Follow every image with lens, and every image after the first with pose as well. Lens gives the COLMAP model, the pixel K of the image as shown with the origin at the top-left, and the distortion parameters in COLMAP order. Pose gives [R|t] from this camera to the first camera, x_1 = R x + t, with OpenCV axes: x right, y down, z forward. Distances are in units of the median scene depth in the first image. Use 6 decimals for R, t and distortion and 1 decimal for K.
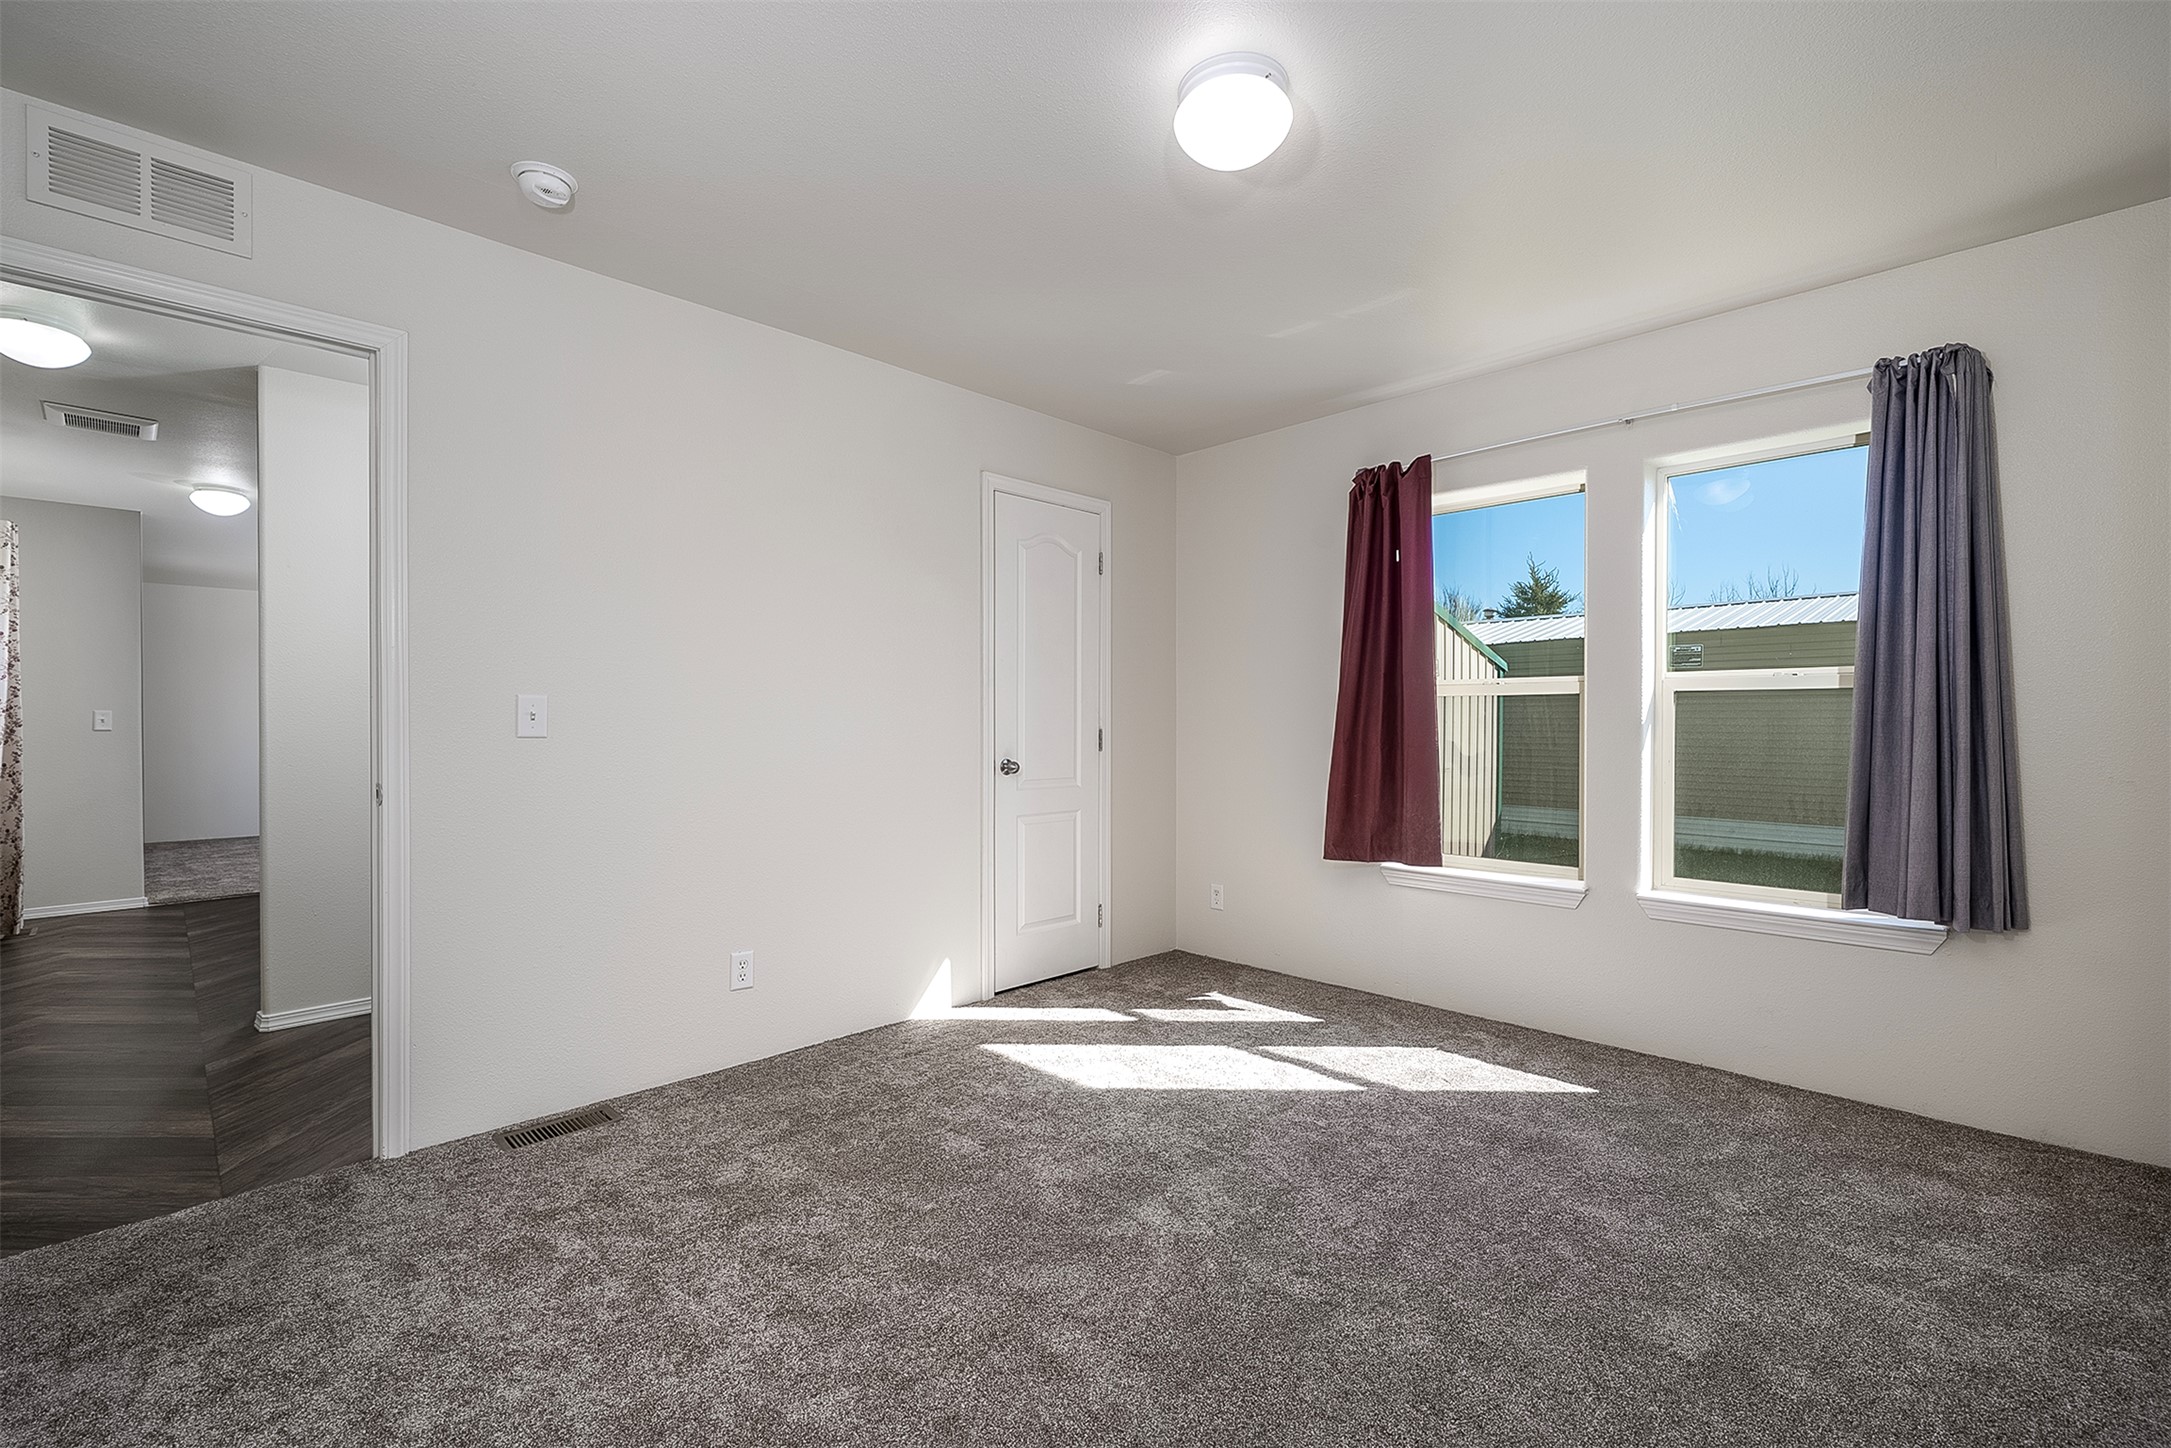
lens RADIAL K [[966.8, 0, 1028.9], [0, 966.8, 743.4], [0, 0, 1]] dist [0.000315, 0.000014]
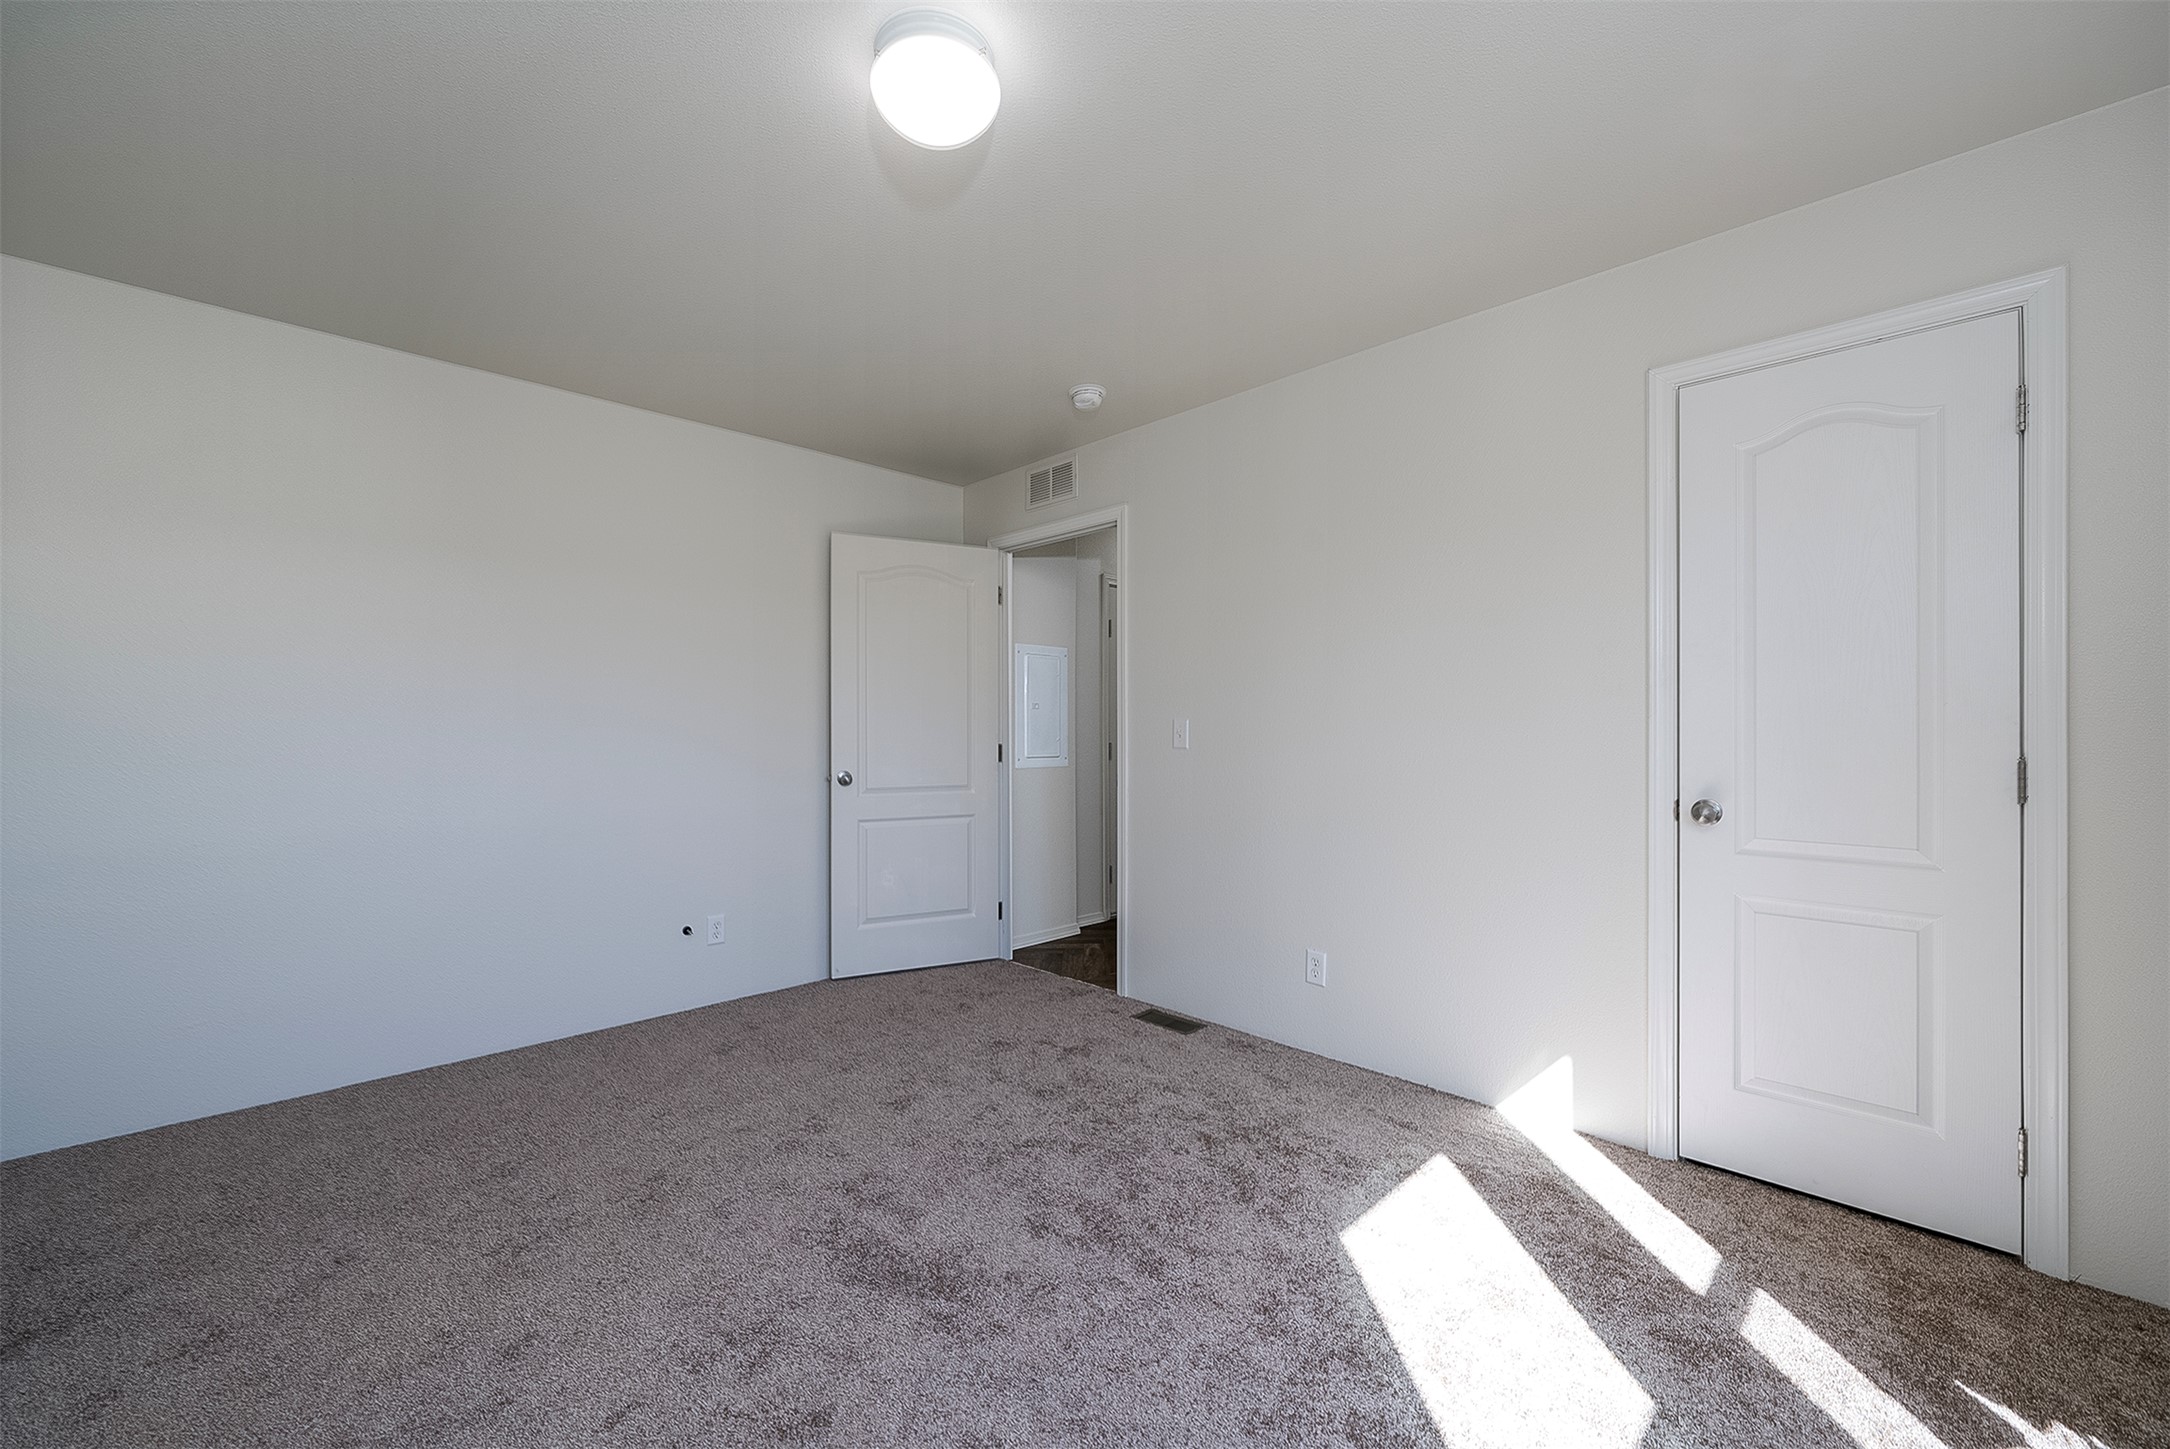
lens RADIAL K [[864.6, 0, 1085.0], [0, 864.6, 724.5], [0, 0, 1]] dist [0.000042, 0.000110]
pose [[0.013195, -0.000431, -0.999913, 0.646802], [-0.015086, 0.999886, -0.000631, -0.031832], [0.999799, 0.015093, 0.013187, 0.699530]]
